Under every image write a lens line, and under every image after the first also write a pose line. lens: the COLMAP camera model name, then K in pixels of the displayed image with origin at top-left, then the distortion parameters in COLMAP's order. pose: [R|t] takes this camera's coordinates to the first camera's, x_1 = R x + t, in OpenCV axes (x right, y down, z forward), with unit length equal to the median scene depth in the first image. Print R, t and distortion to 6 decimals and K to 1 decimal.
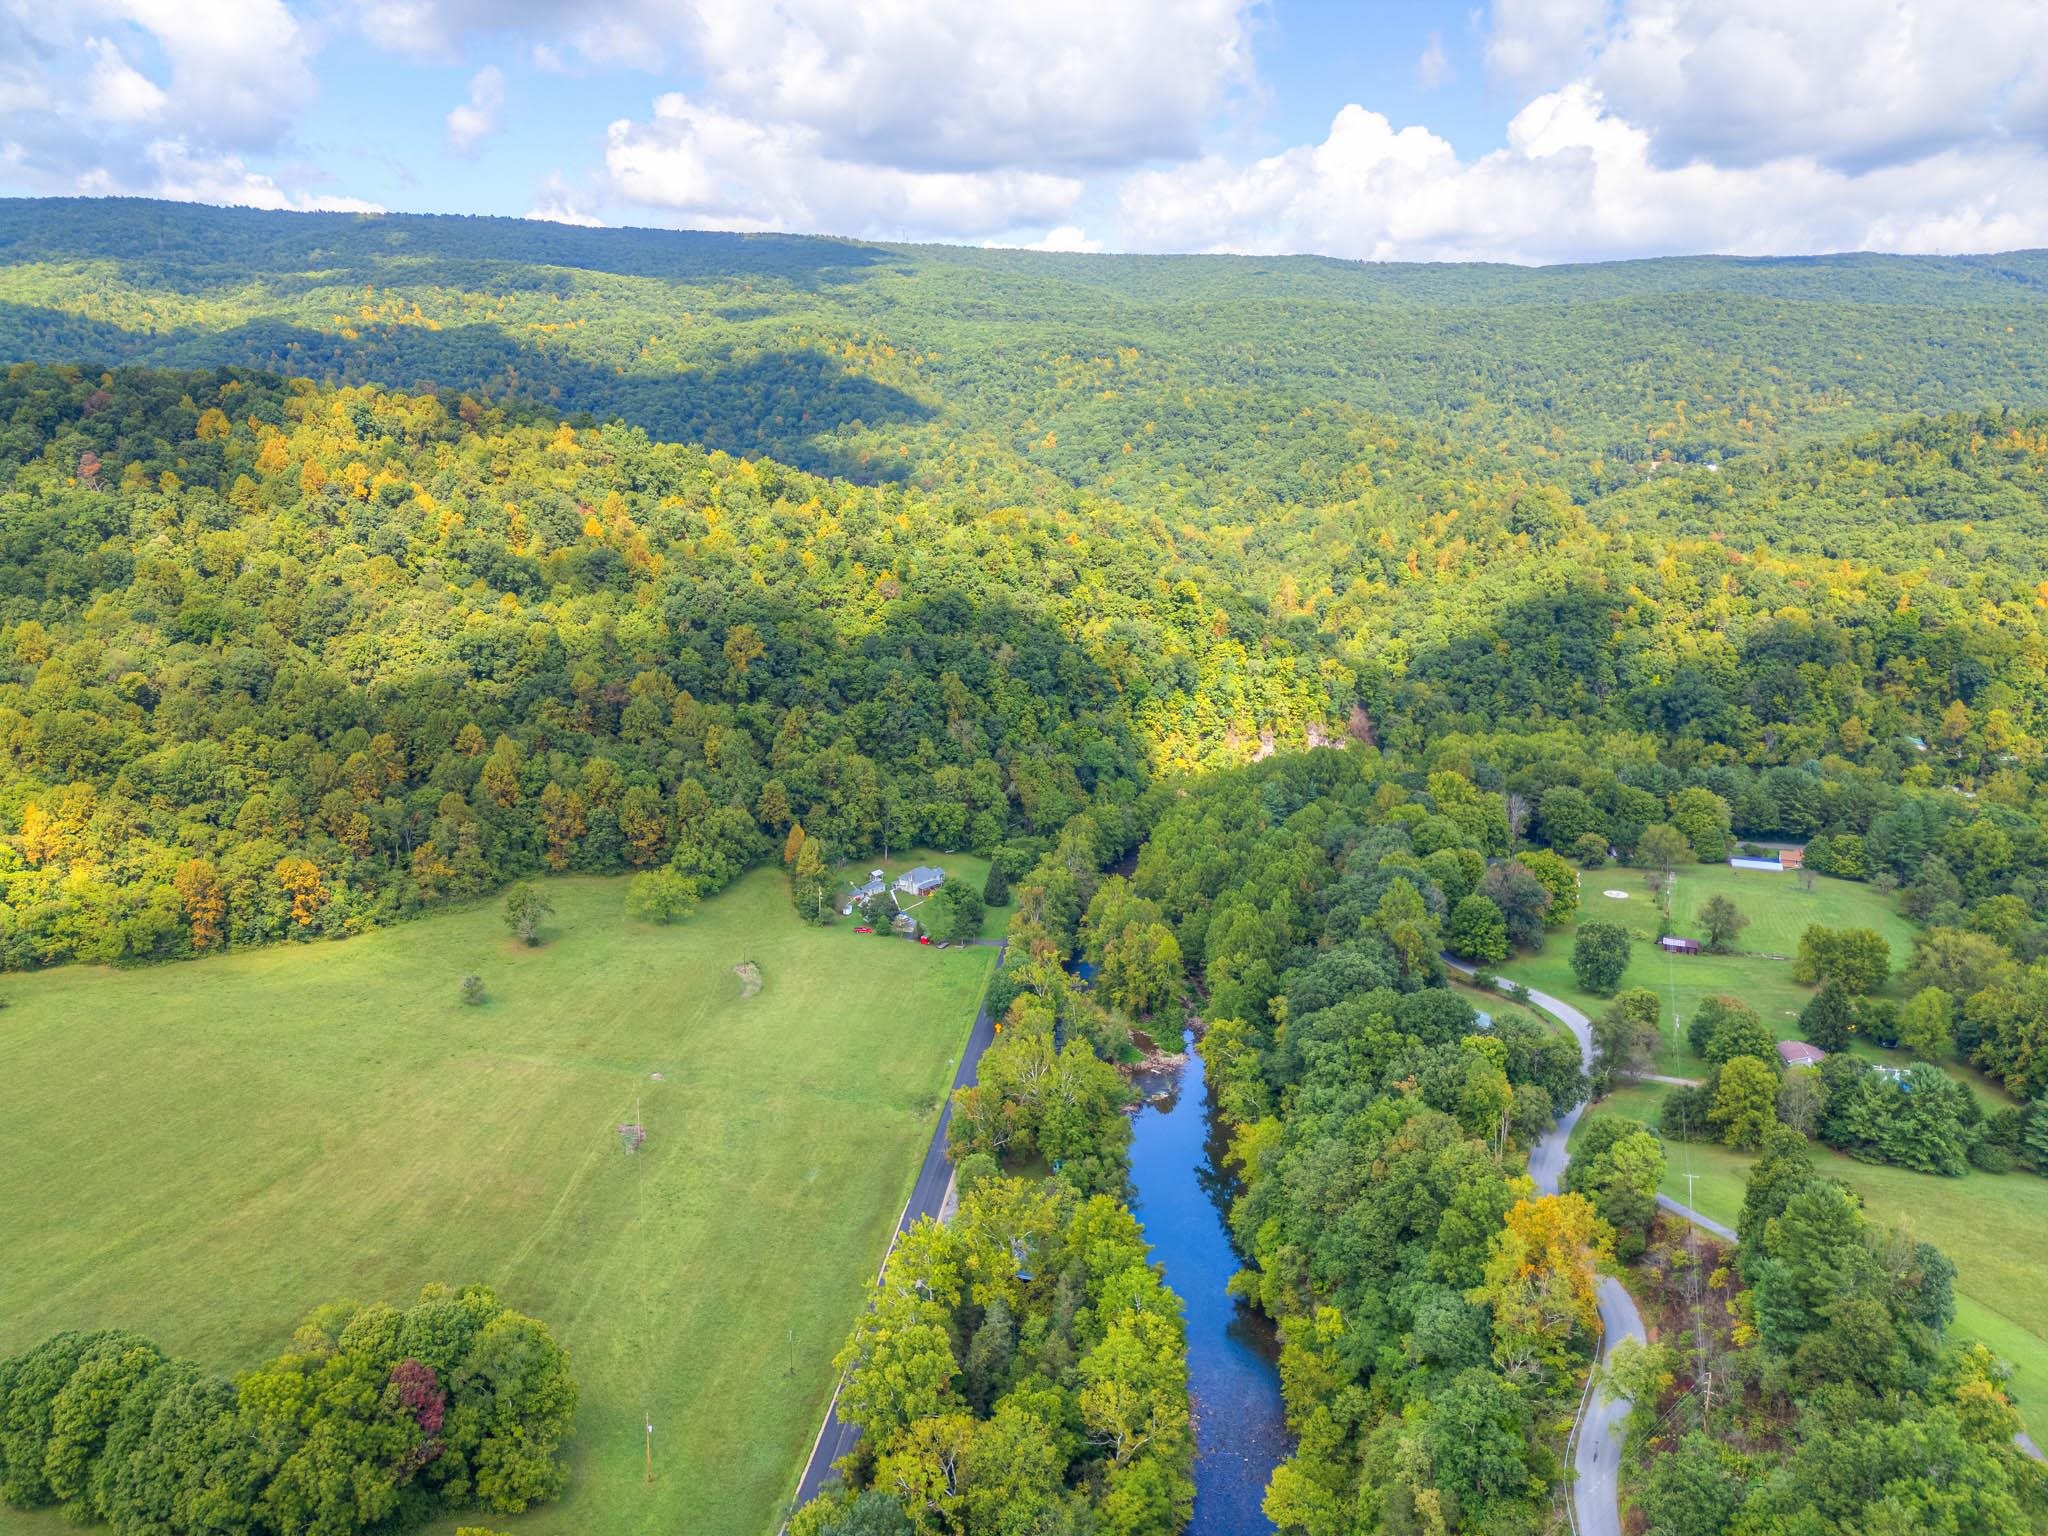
lens RADIAL K [[1440.4, 0, 1025.9], [0, 1440.4, 755.9], [0, 0, 1]] dist [0.072026, -0.060848]
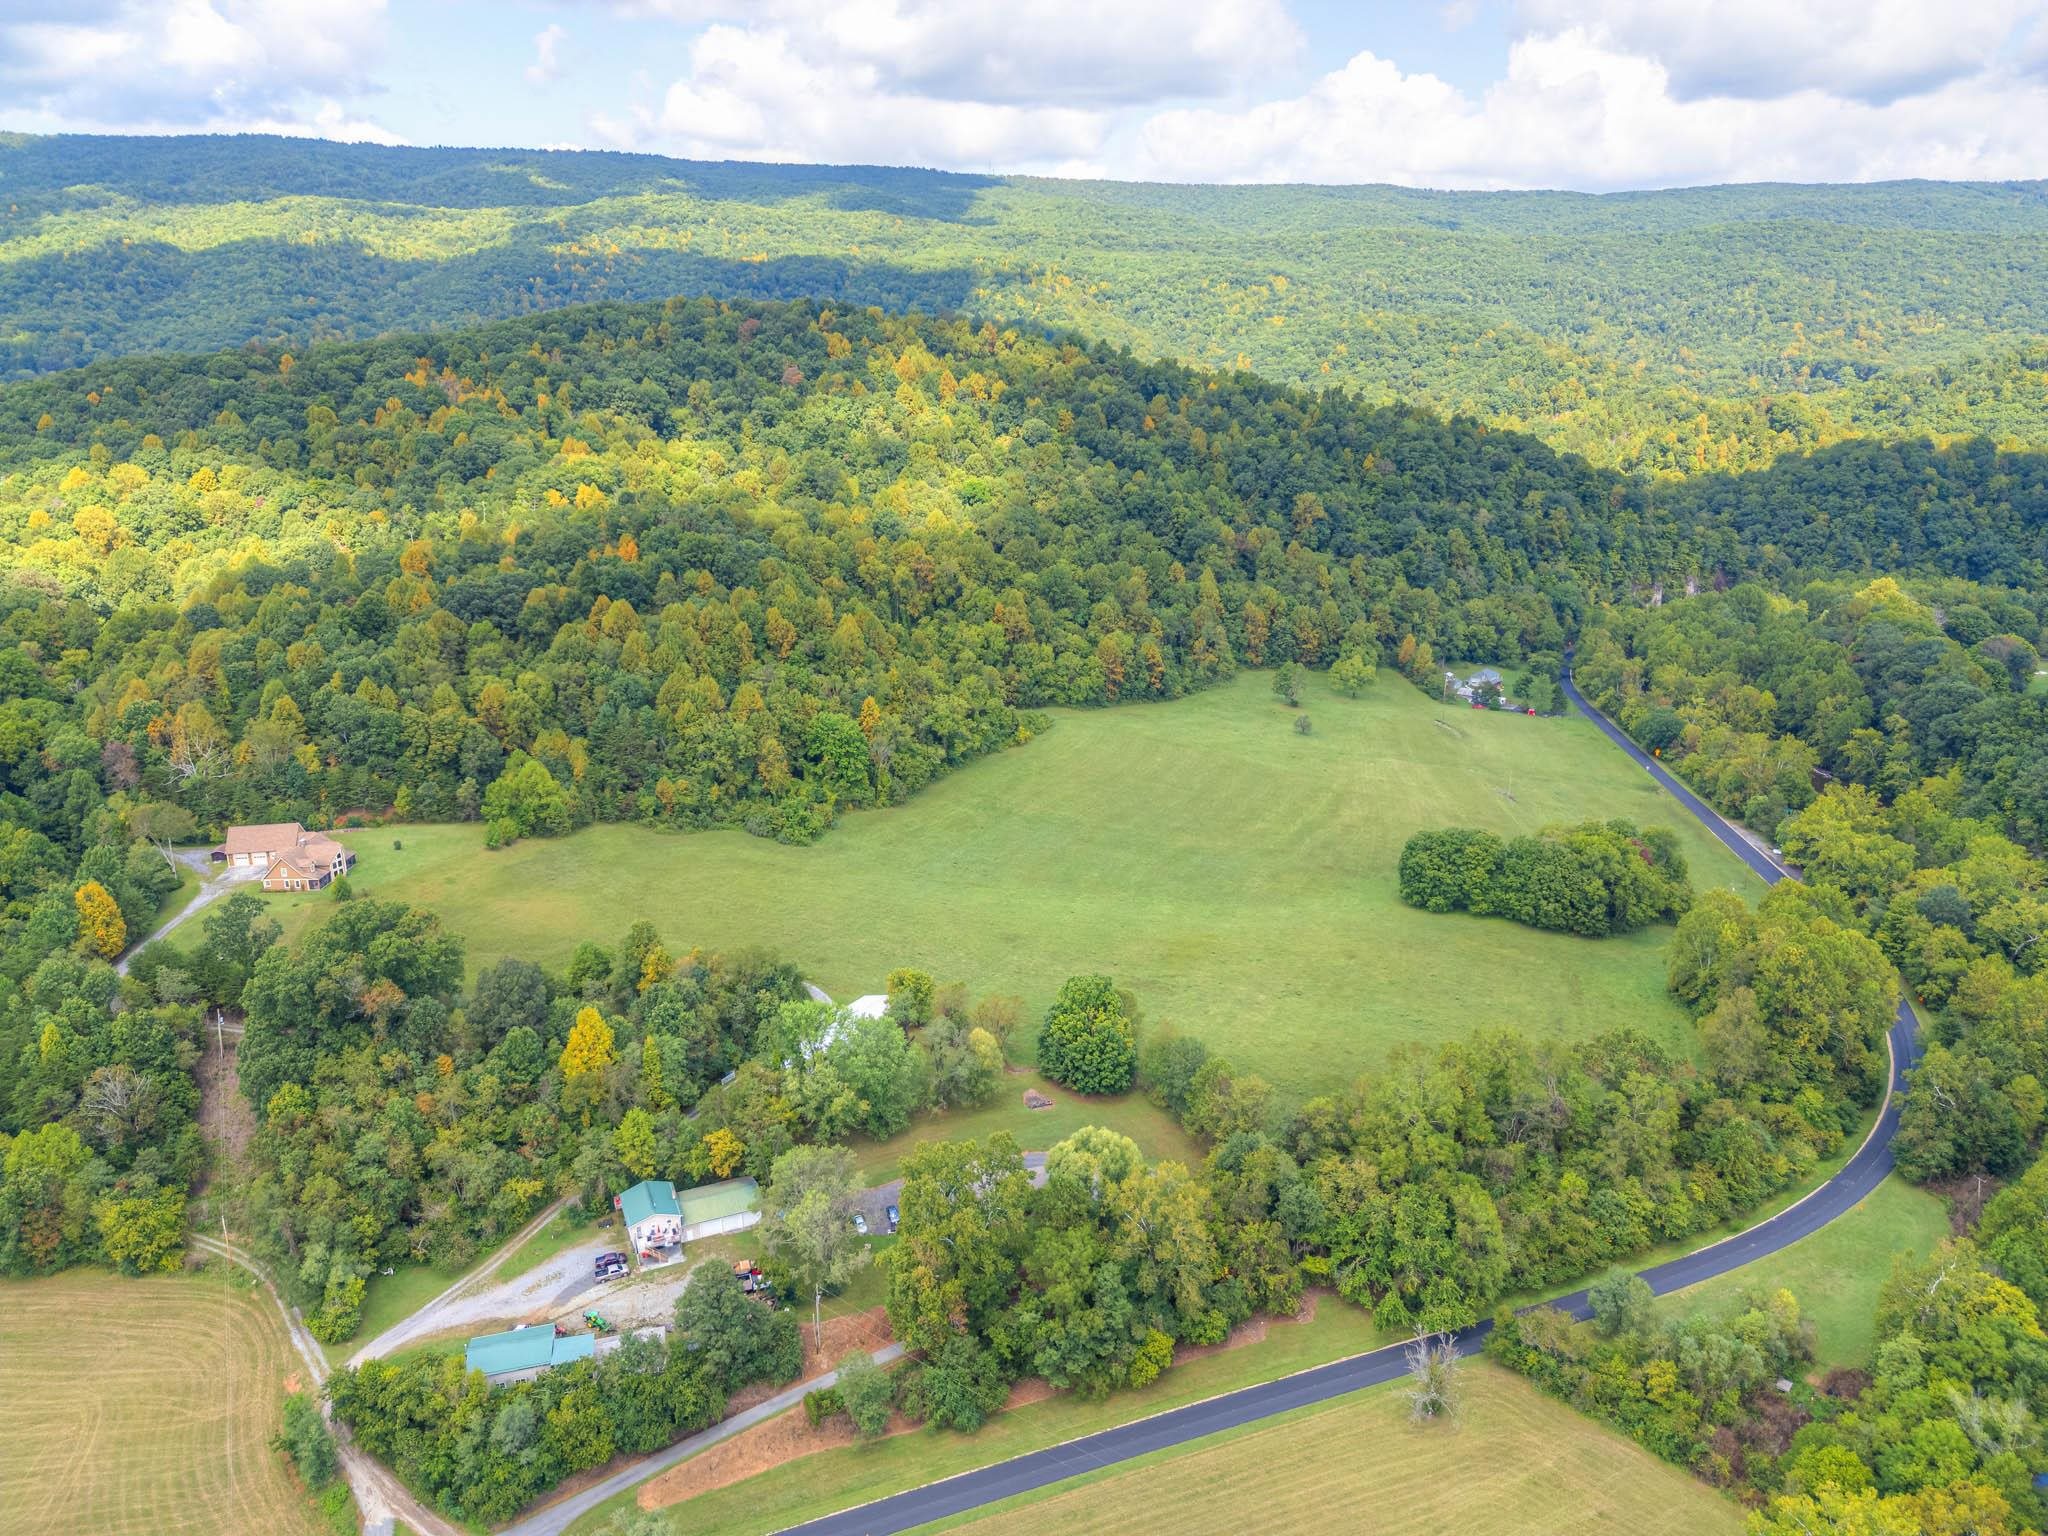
lens RADIAL K [[1437.3, 0, 1024.6], [0, 1437.3, 768.1], [0, 0, 1]] dist [0.072937, -0.063147]
pose [[0.999900, -0.007669, 0.011845, -0.308396], [0.007043, 0.998622, 0.051996, 0.057434], [-0.012227, -0.051908, 0.998577, -0.202635]]
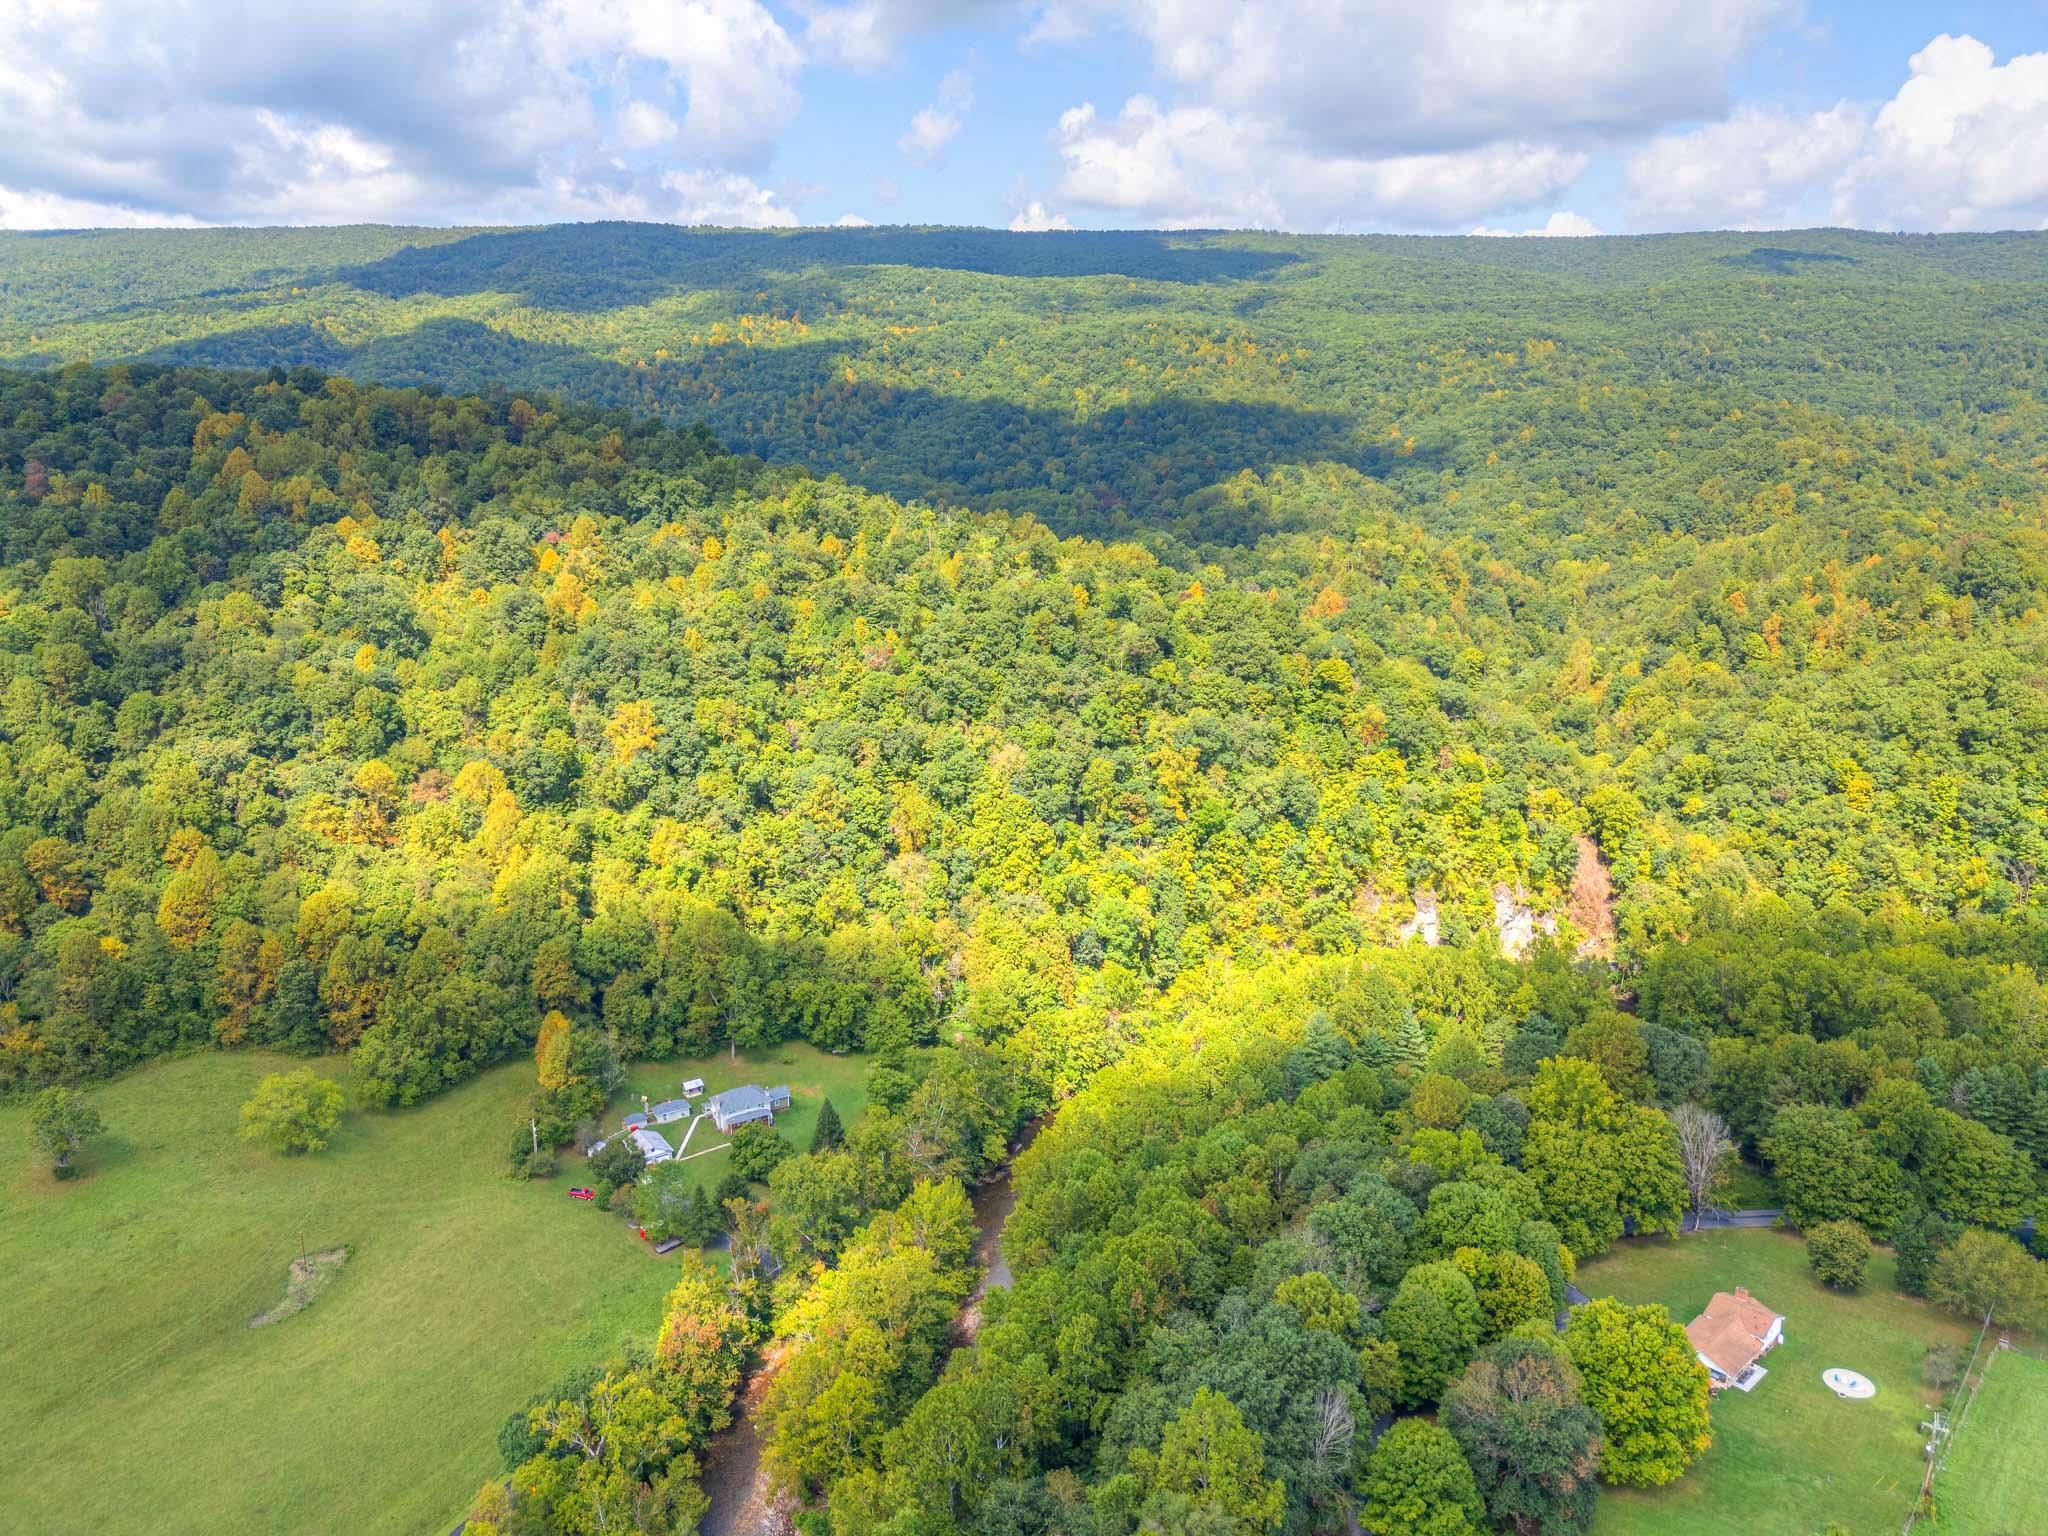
lens RADIAL K [[1456.3, 0, 1034.2], [0, 1456.3, 707.3], [0, 0, 1]] dist [0.080953, -0.065257]
pose [[0.950347, 0.064898, -0.304351, 0.152120], [-0.075499, 0.996876, -0.023182, -0.056626], [0.301896, 0.045009, 0.952278, 0.225817]]
